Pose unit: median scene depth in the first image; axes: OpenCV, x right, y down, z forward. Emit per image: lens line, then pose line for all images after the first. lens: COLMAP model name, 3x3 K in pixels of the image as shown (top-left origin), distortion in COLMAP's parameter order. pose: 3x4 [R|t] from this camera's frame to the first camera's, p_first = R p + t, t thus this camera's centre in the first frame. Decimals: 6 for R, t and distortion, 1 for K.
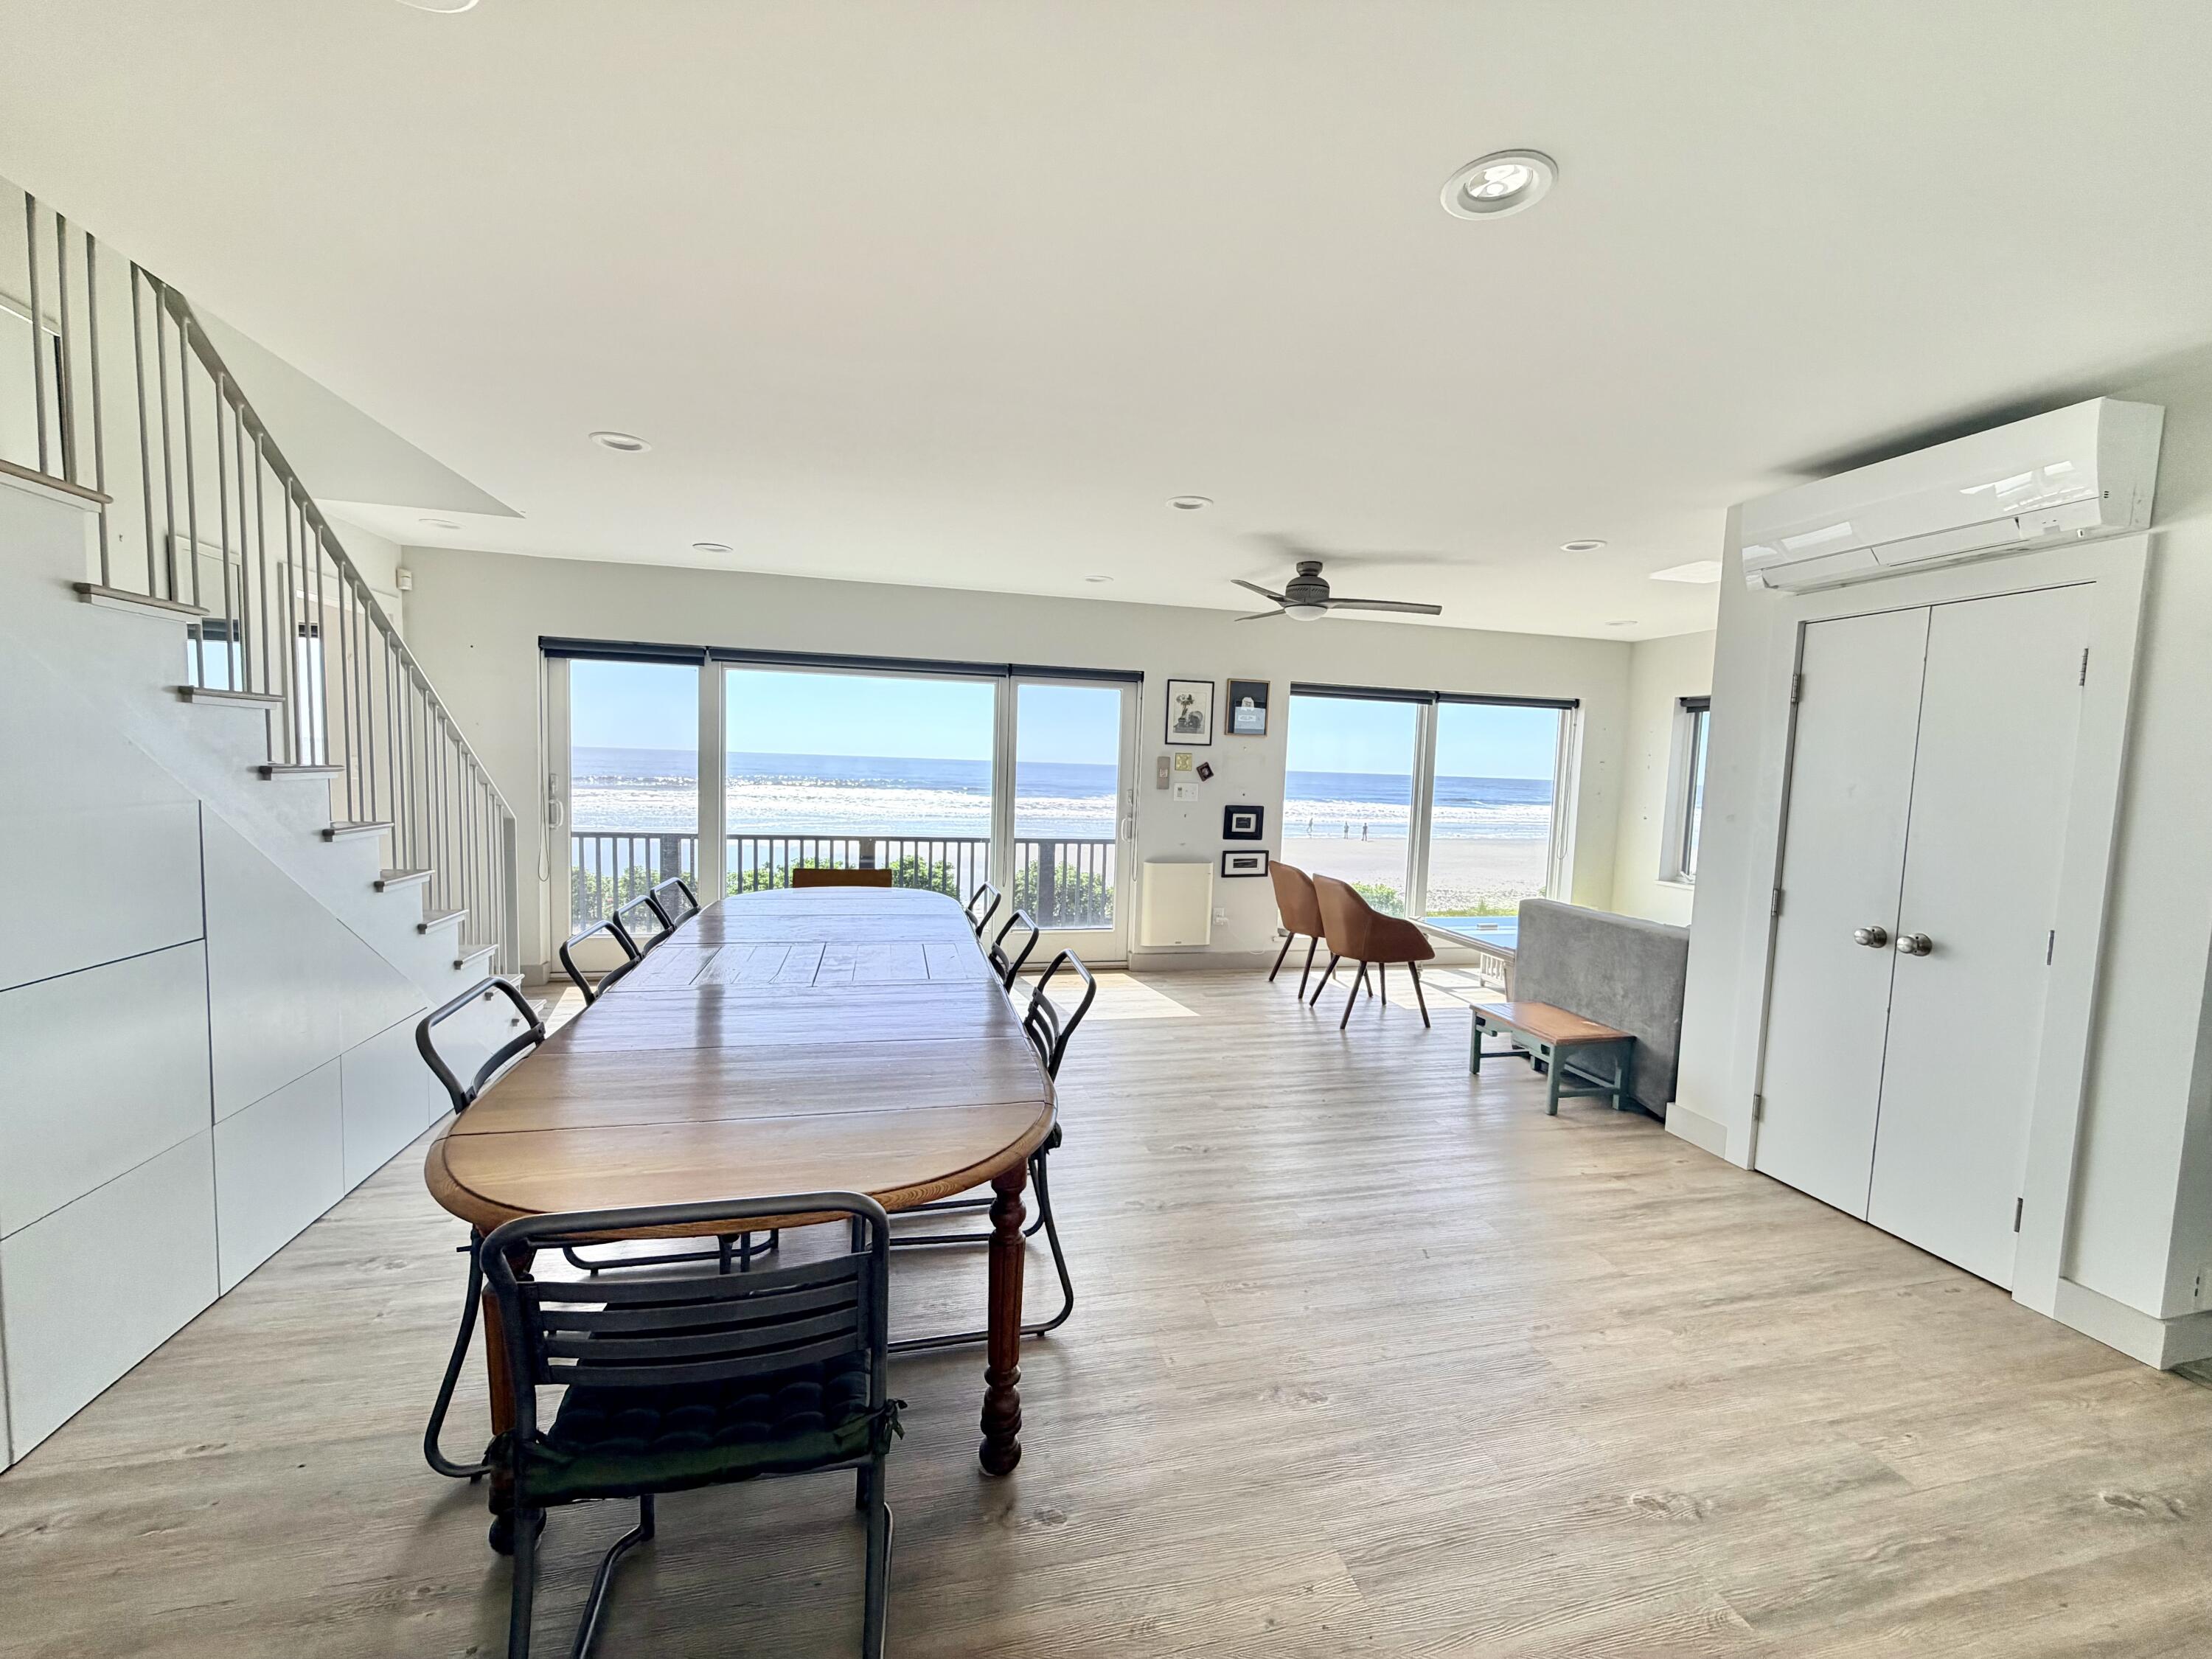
lens RADIAL K [[882.1, 0, 1089.7], [0, 882.1, 819.4], [0, 0, 1]] dist [-0.000485, 0.000026]
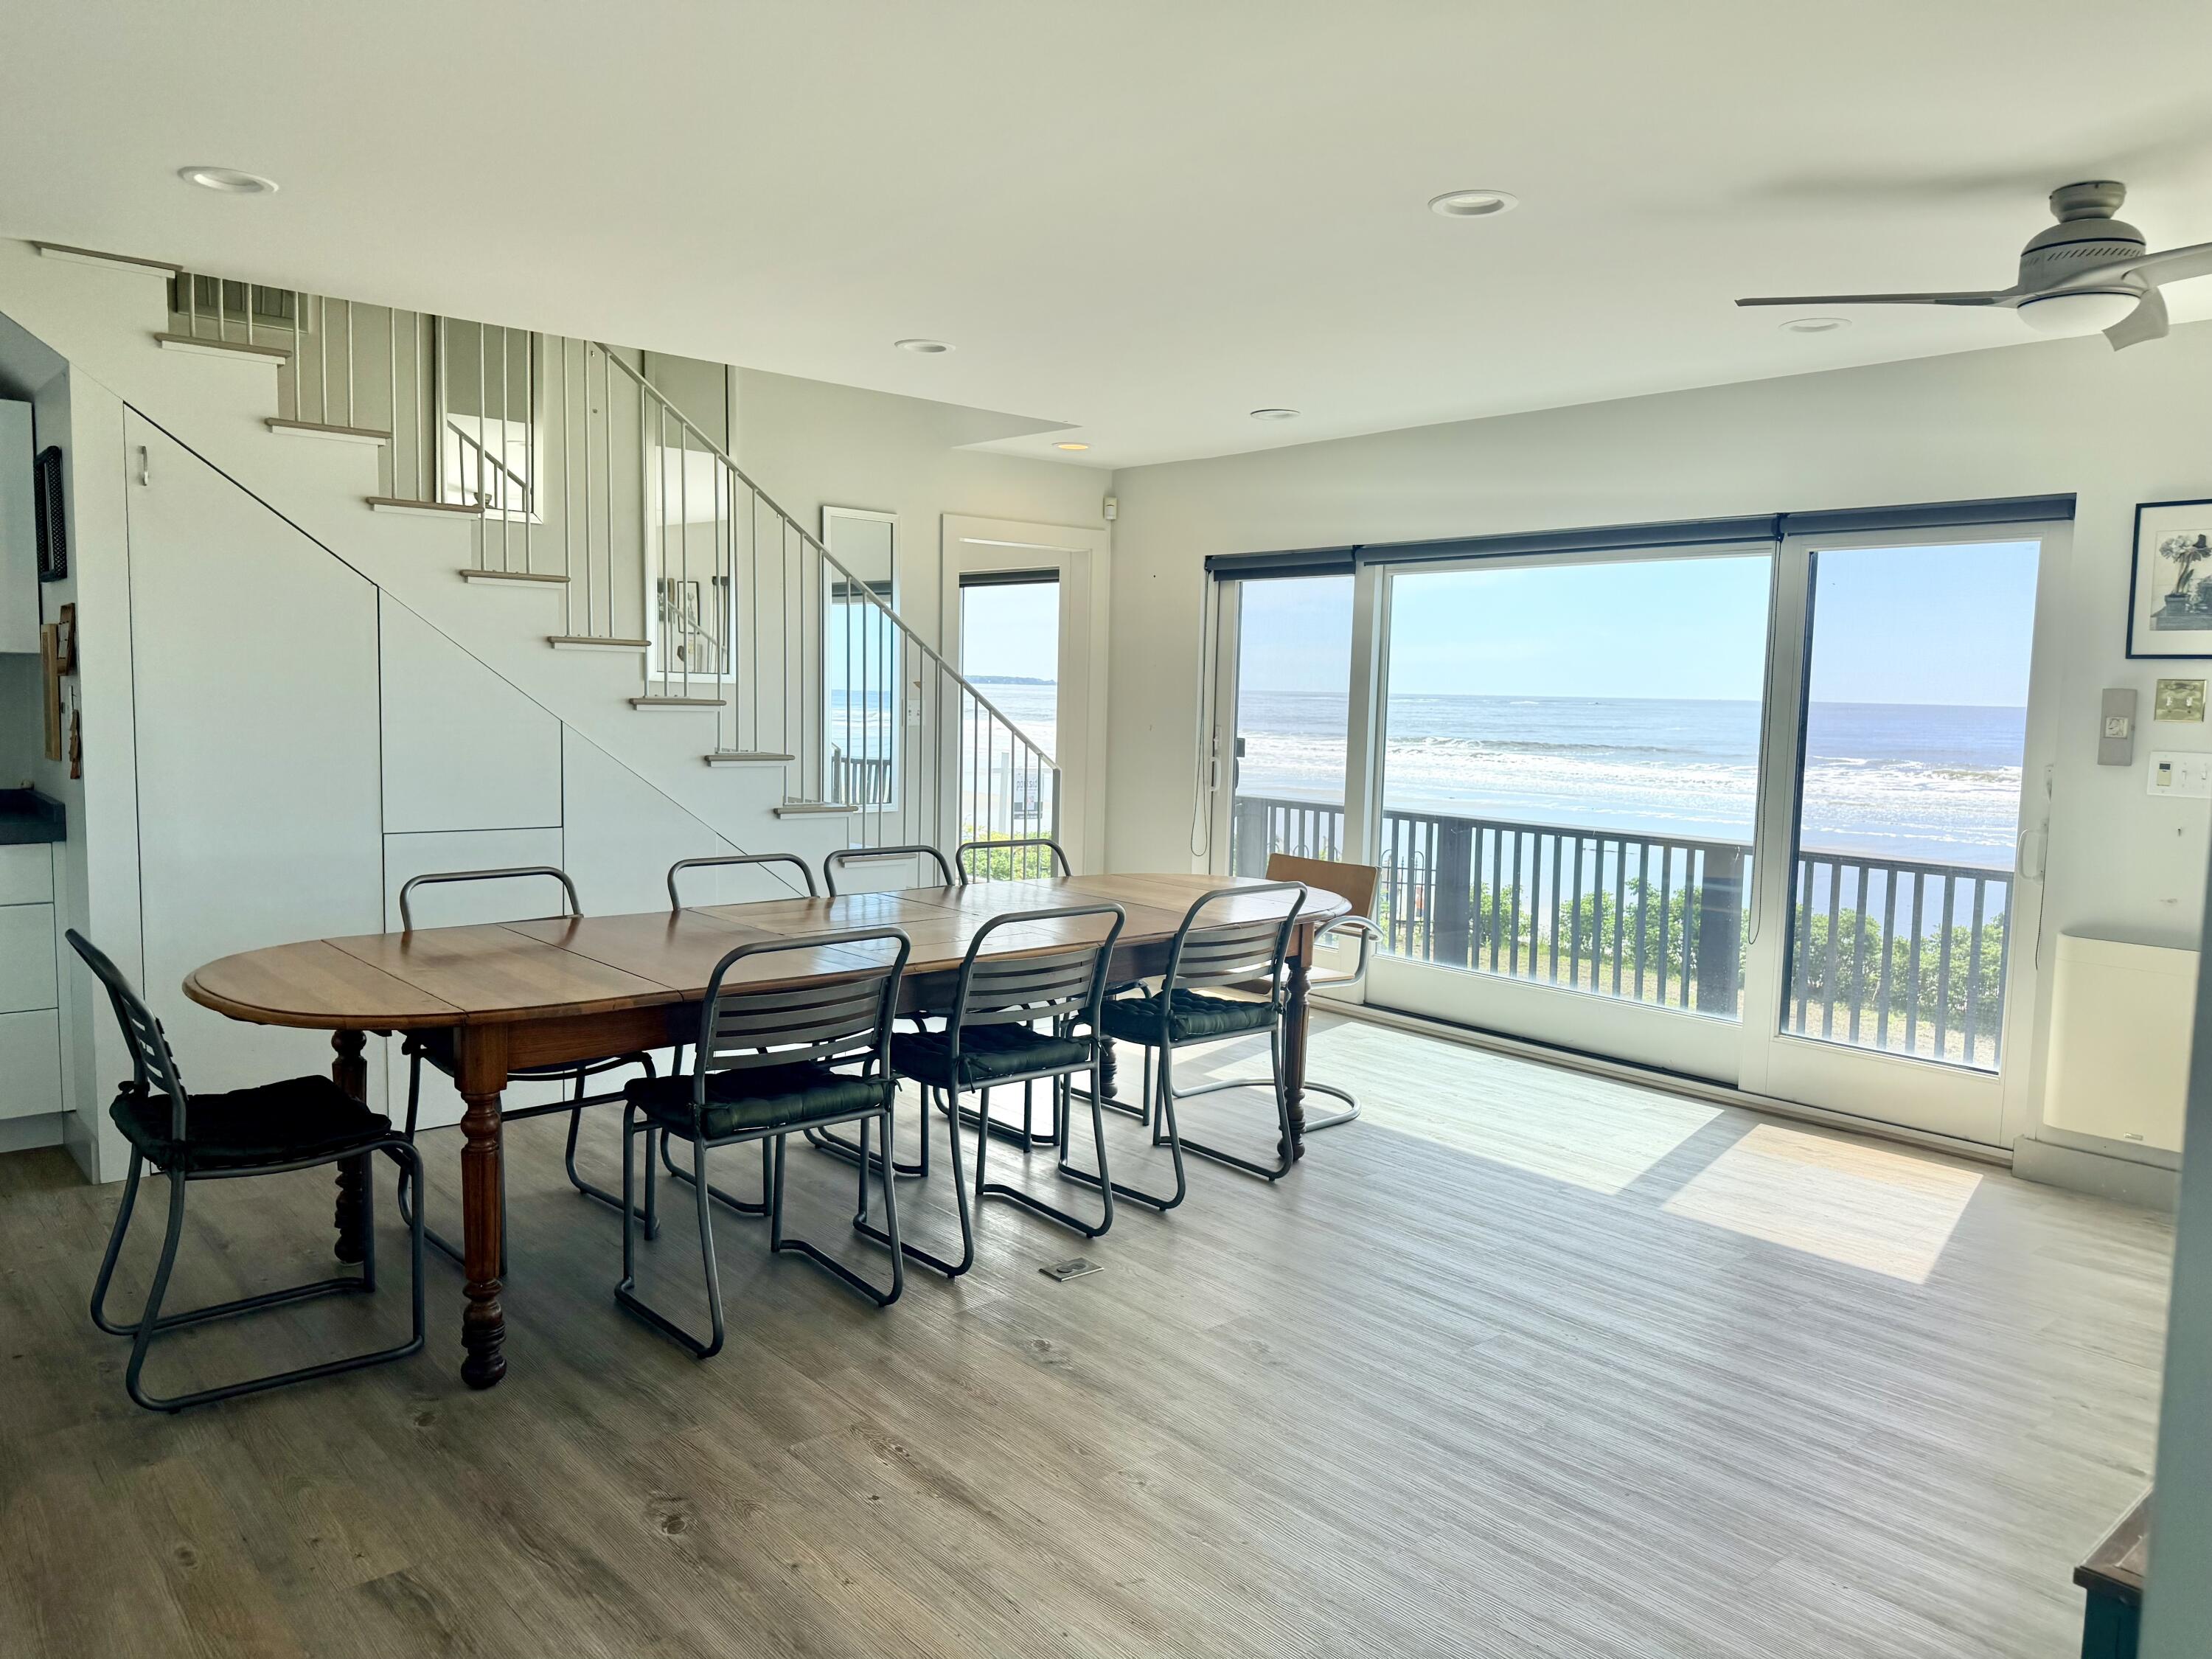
lens RADIAL K [[1556.7, 0, 1100.3], [0, 1556.7, 833.4], [0, 0, 1]] dist [0.002641, -0.000546]
pose [[0.453881, 0.058805, -0.889120, 0.555322], [-0.068804, 0.997154, 0.030827, 0.011014], [0.888402, 0.047184, 0.456636, 0.224575]]
